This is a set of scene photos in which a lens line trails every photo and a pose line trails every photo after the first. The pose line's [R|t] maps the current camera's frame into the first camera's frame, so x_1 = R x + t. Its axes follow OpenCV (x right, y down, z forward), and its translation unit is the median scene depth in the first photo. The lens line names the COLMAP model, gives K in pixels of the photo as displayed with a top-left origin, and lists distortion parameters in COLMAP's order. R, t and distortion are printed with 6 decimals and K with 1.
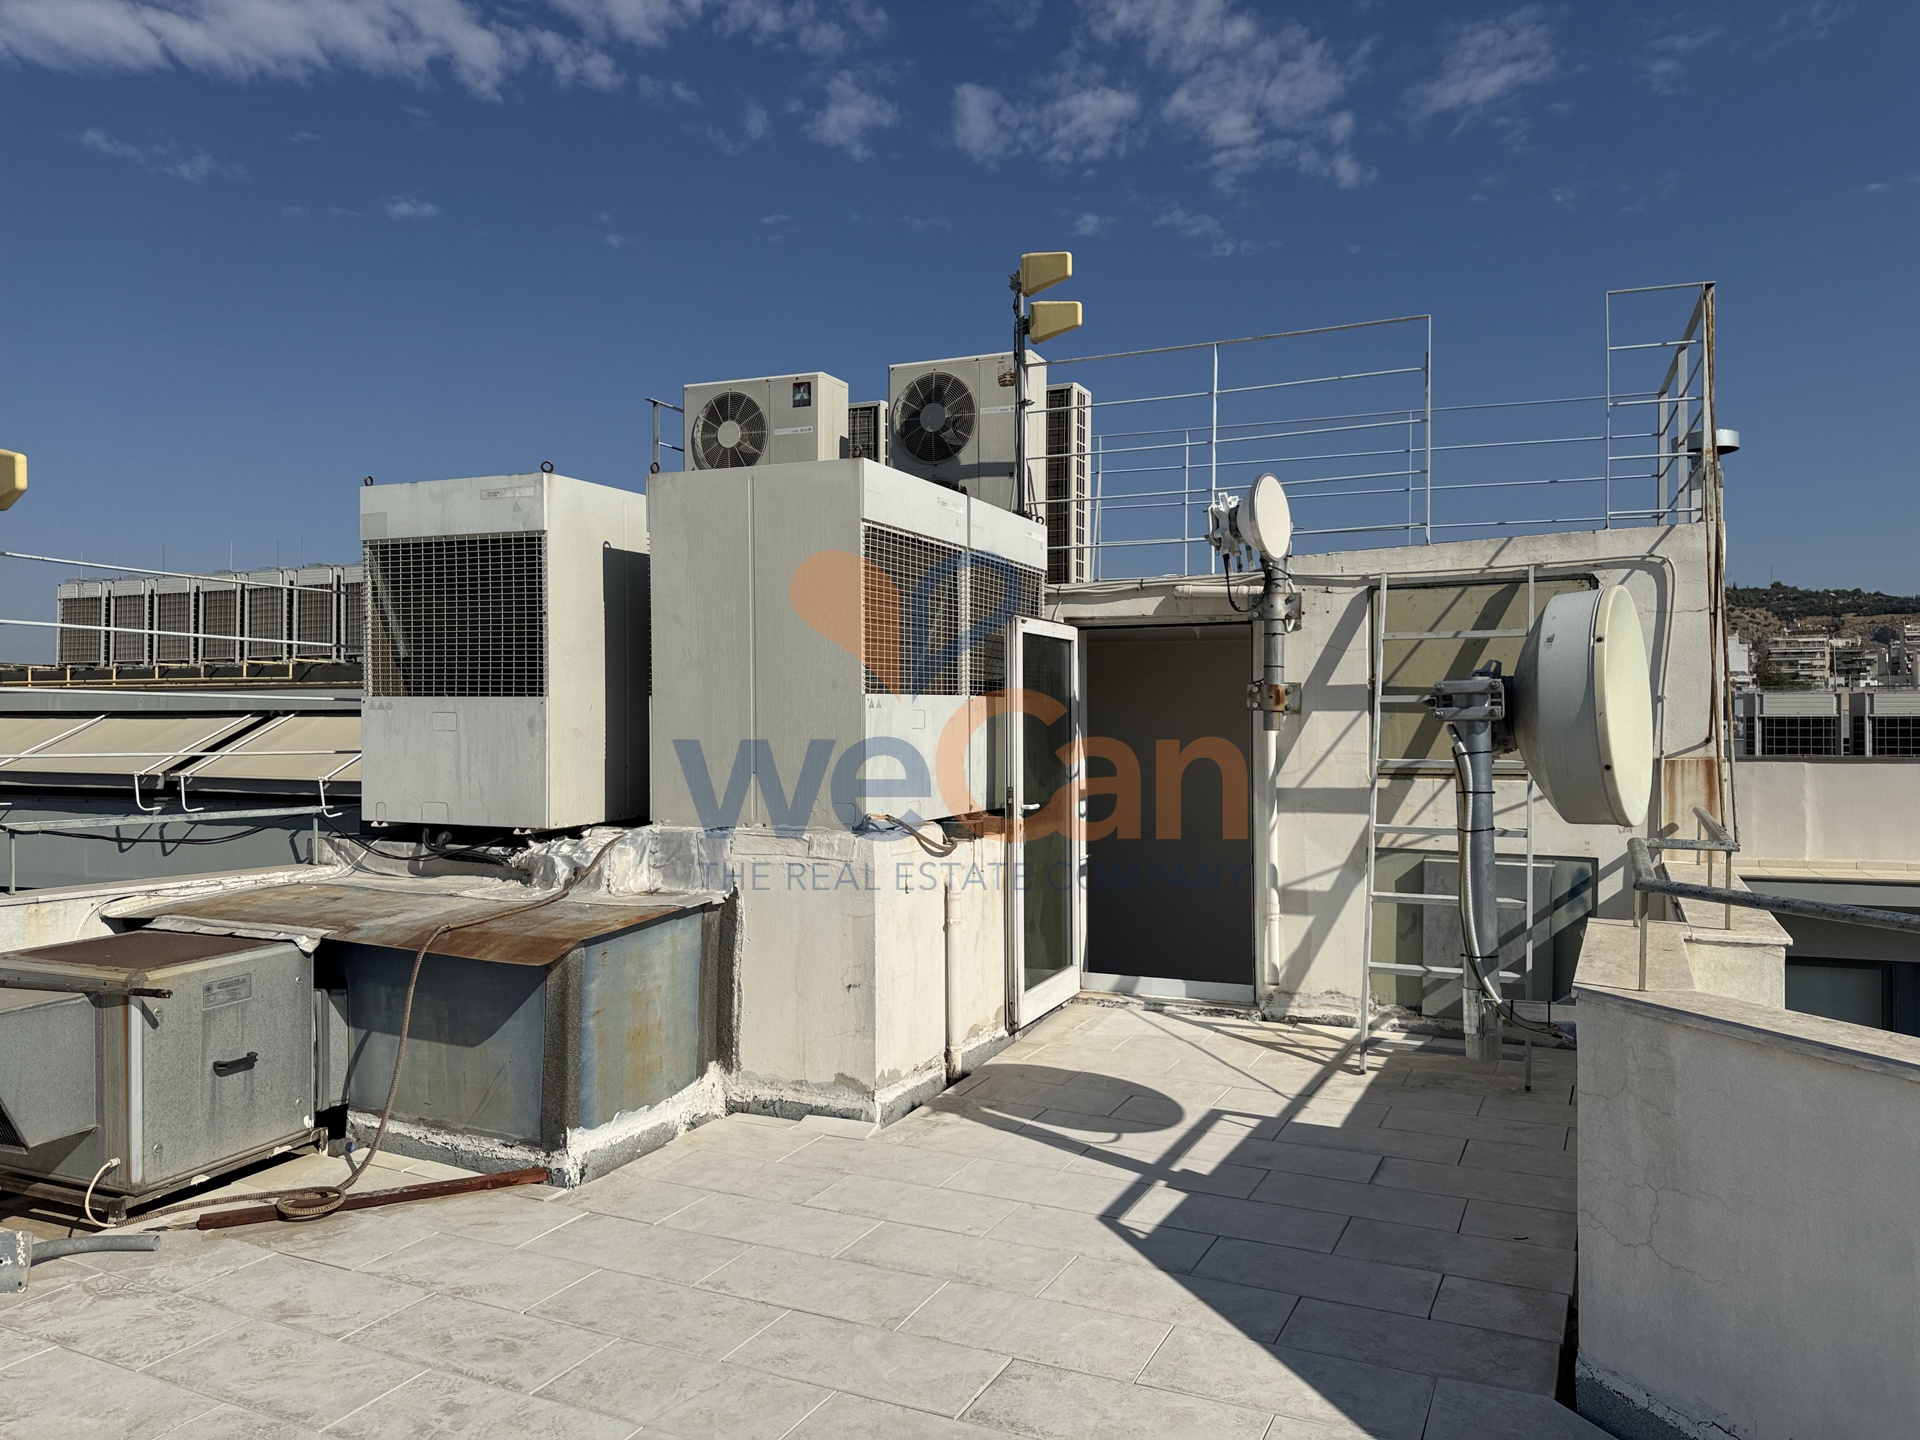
lens RADIAL K [[1359.8, 0, 969.8], [0, 1359.8, 732.8], [0, 0, 1]] dist [0.039872, -0.031346]
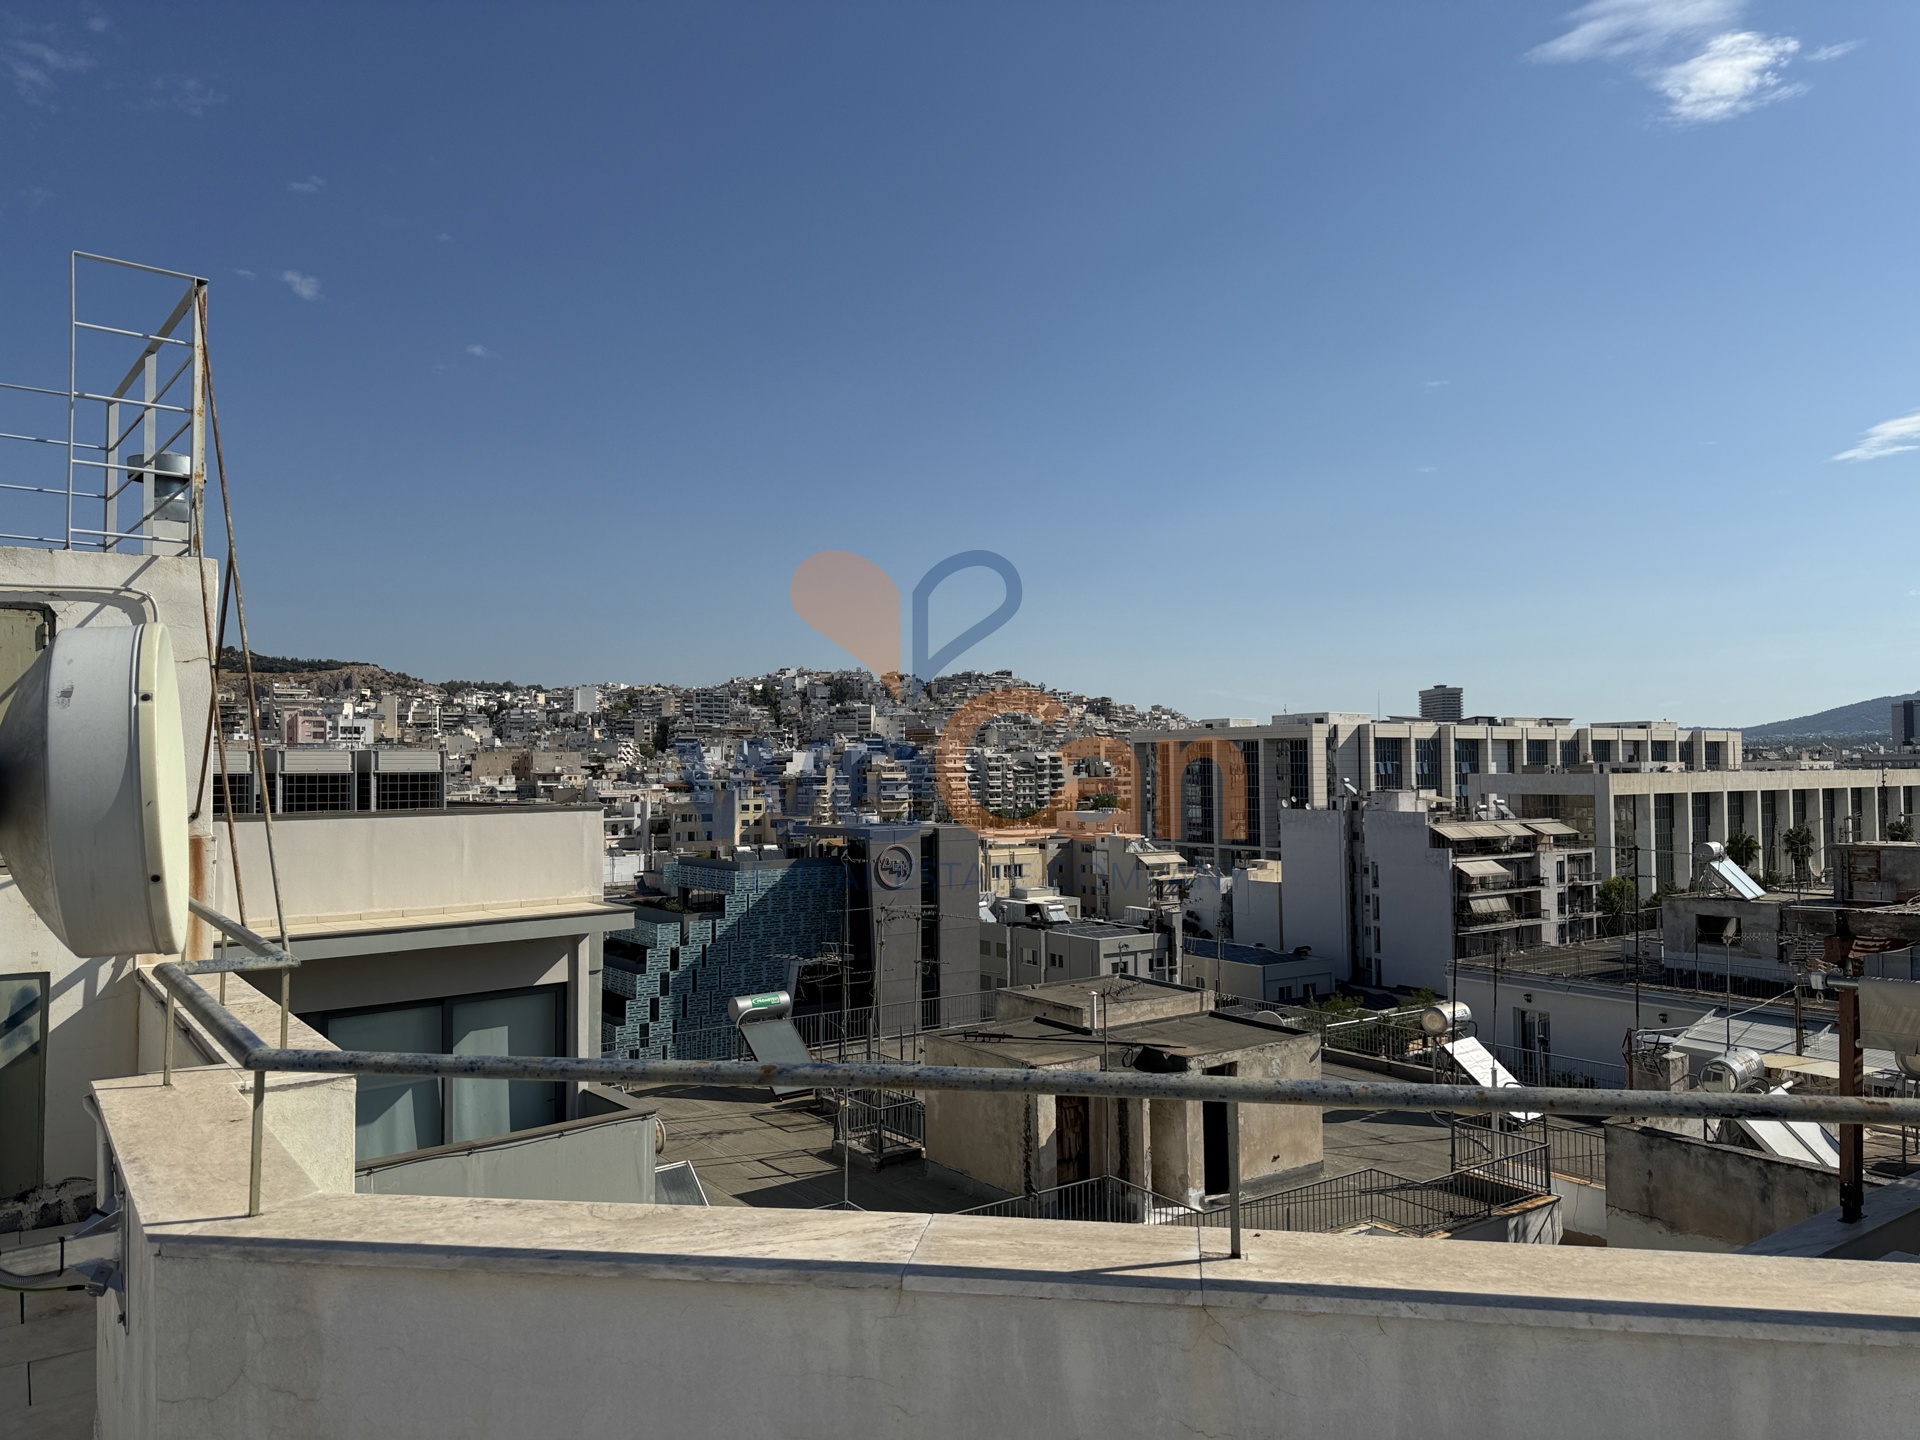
lens RADIAL K [[1359.8, 0, 969.8], [0, 1359.8, 732.8], [0, 0, 1]] dist [0.039872, -0.031346]
pose [[0.481631, 0.024235, 0.876039, 0.025945], [0.008337, 0.999446, -0.032233, -0.013978], [-0.876334, 0.022828, 0.481162, 0.170263]]
